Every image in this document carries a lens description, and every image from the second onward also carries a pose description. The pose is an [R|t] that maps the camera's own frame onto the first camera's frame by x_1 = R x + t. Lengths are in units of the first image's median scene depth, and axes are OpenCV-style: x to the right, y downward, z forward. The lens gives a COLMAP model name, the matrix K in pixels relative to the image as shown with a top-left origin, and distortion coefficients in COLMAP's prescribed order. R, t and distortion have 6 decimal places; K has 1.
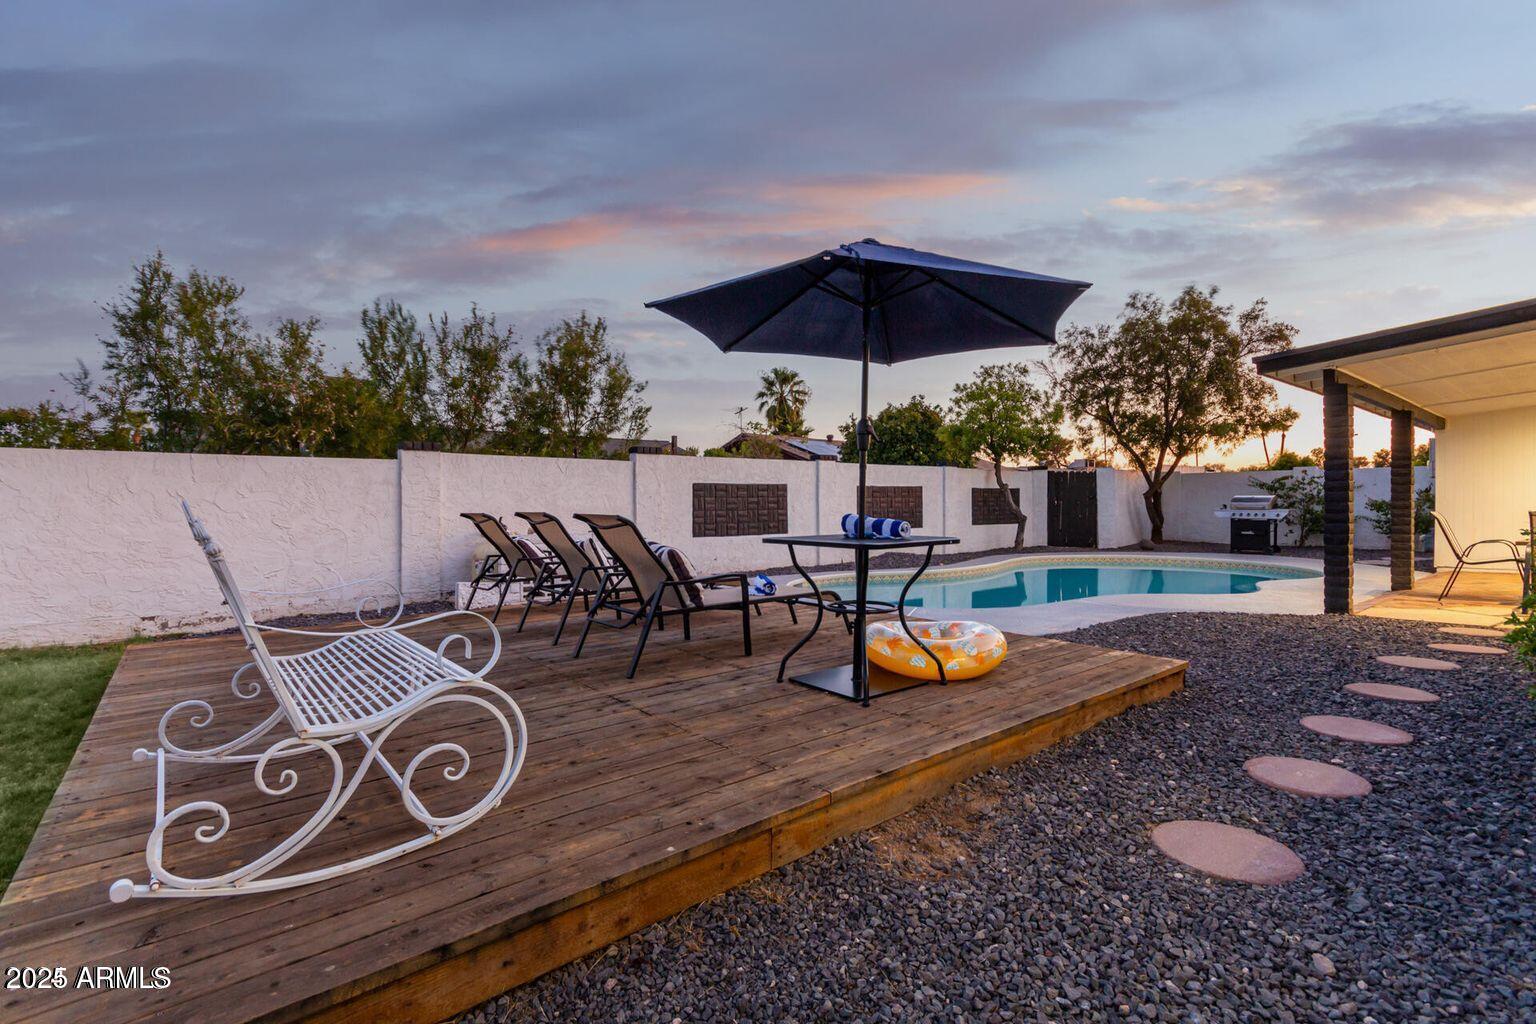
lens RADIAL K [[719.0, 0, 770.5], [0, 719.0, 513.9], [0, 0, 1]] dist [-0.001602, -0.000452]
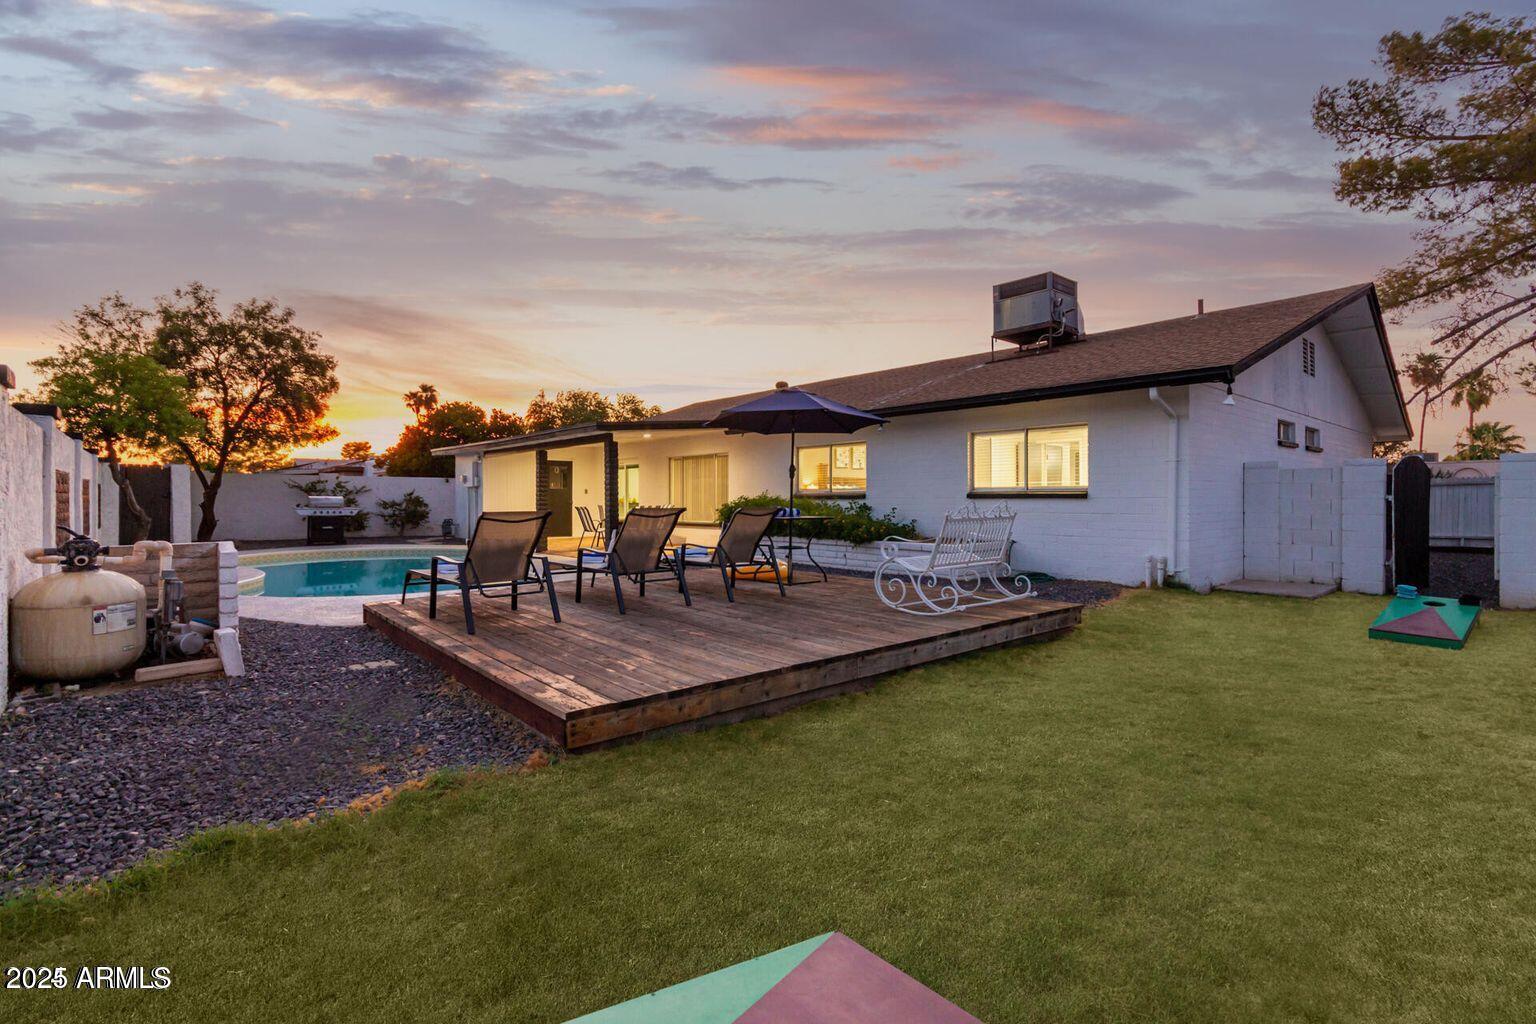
lens RADIAL K [[719.0, 0, 770.5], [0, 719.0, 513.9], [0, 0, 1]] dist [-0.001602, -0.000452]
pose [[-0.013262, -0.012385, 0.999835, -0.514409], [0.018020, 0.999758, 0.012623, 0.002138], [-0.999750, 0.018185, -0.013036, 0.266979]]
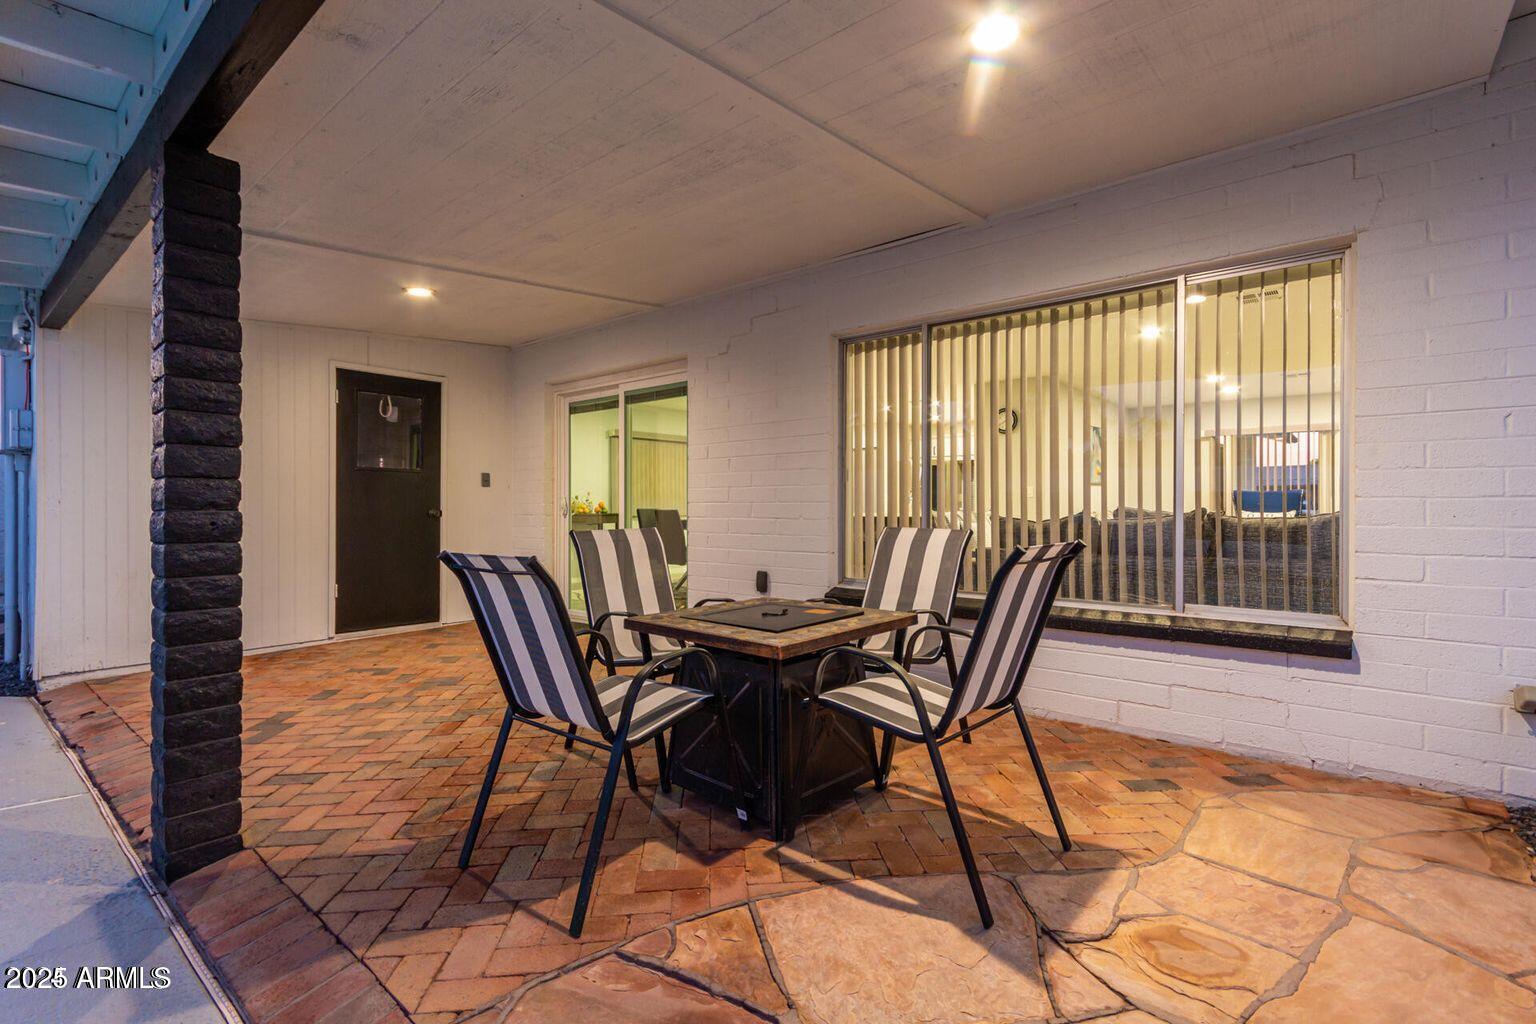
lens RADIAL K [[711.9, 0, 762.4], [0, 711.9, 508.5], [0, 0, 1]] dist [0.000914, -0.000045]
pose [[-0.159930, 0.005006, 0.987116, 0.351854], [0.019214, 0.999813, -0.001958, -0.007026], [-0.986941, 0.018654, -0.159997, 0.488576]]
